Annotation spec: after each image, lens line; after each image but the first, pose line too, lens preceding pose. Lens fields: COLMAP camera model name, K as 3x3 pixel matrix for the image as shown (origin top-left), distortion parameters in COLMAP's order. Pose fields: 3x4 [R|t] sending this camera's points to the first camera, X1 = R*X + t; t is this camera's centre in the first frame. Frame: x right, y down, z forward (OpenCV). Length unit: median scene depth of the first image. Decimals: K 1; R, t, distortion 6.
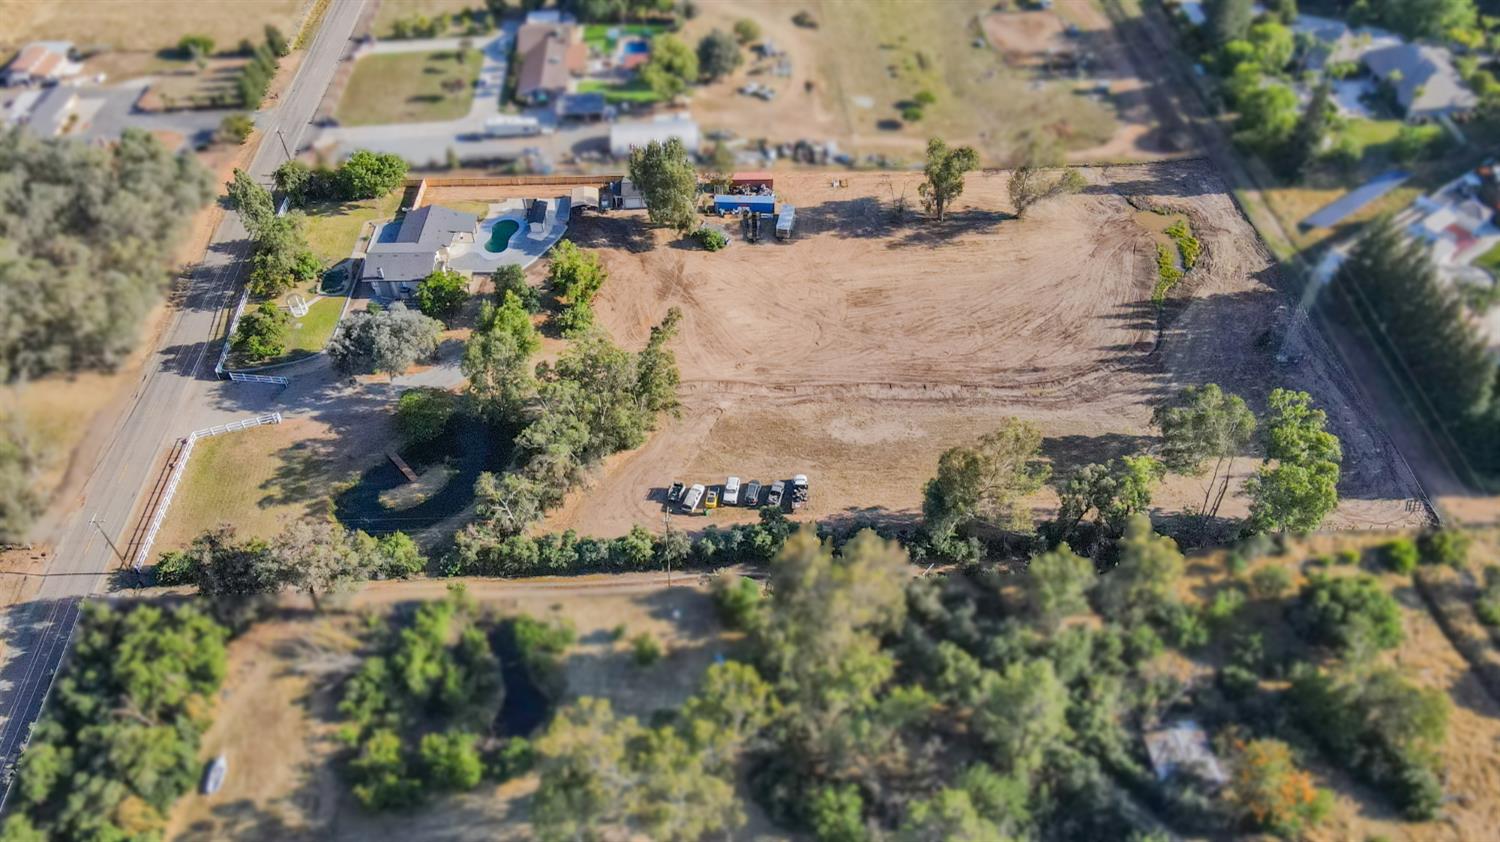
lens RADIAL K [[1088.3, 0, 753.0], [0, 1088.3, 411.9], [0, 0, 1]] dist [-0.004251, 0.006248]
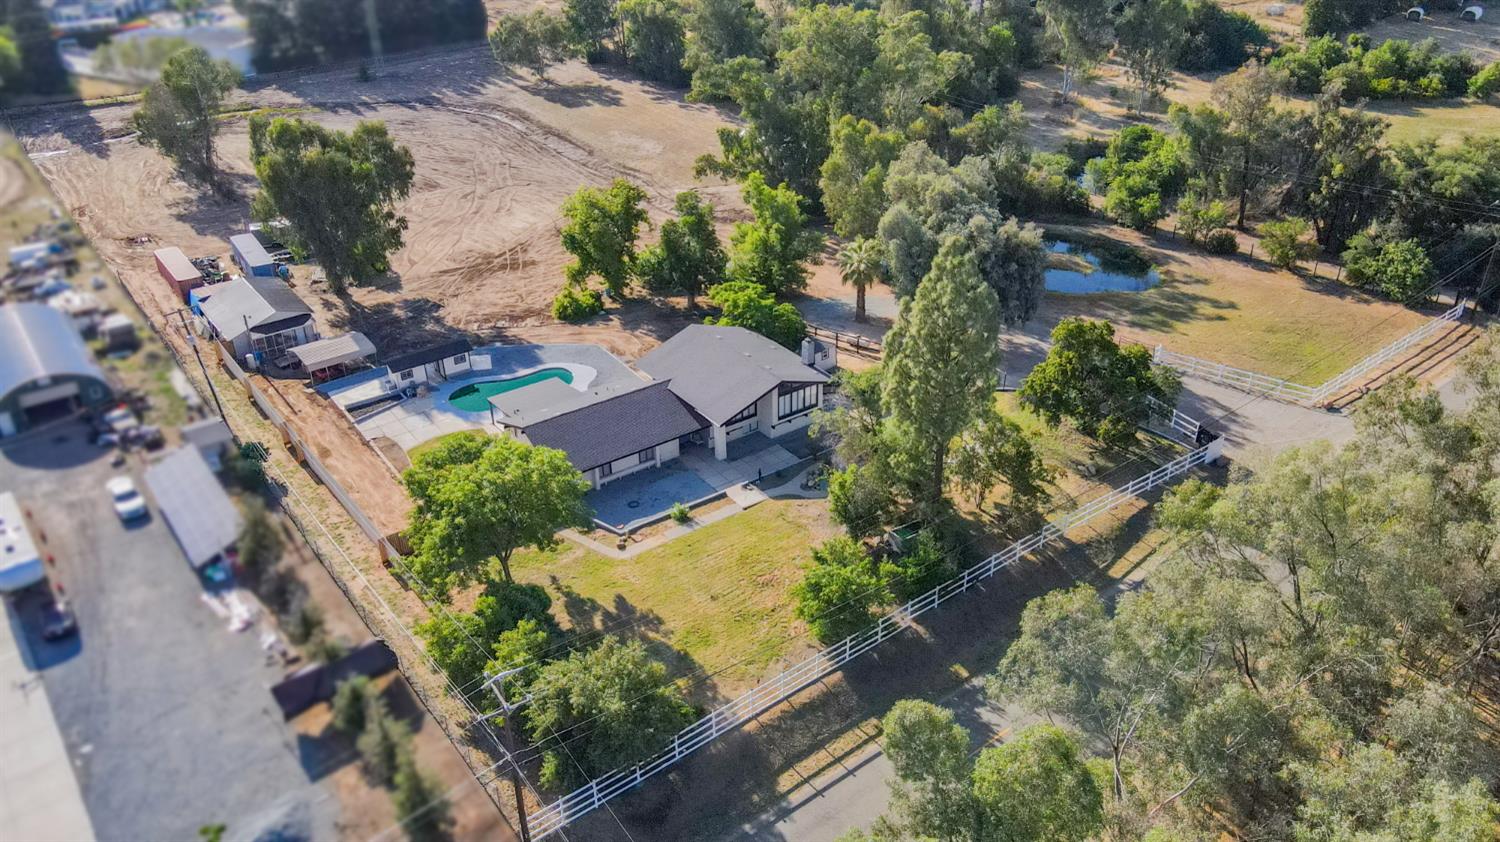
lens RADIAL K [[1088.3, 0, 753.0], [0, 1088.3, 411.9], [0, 0, 1]] dist [-0.004251, 0.006248]
pose [[-0.581148, -0.375347, 0.722068, -0.691317], [0.616308, 0.376437, 0.691708, -0.456092], [-0.531443, 0.847001, 0.012564, 1.069431]]
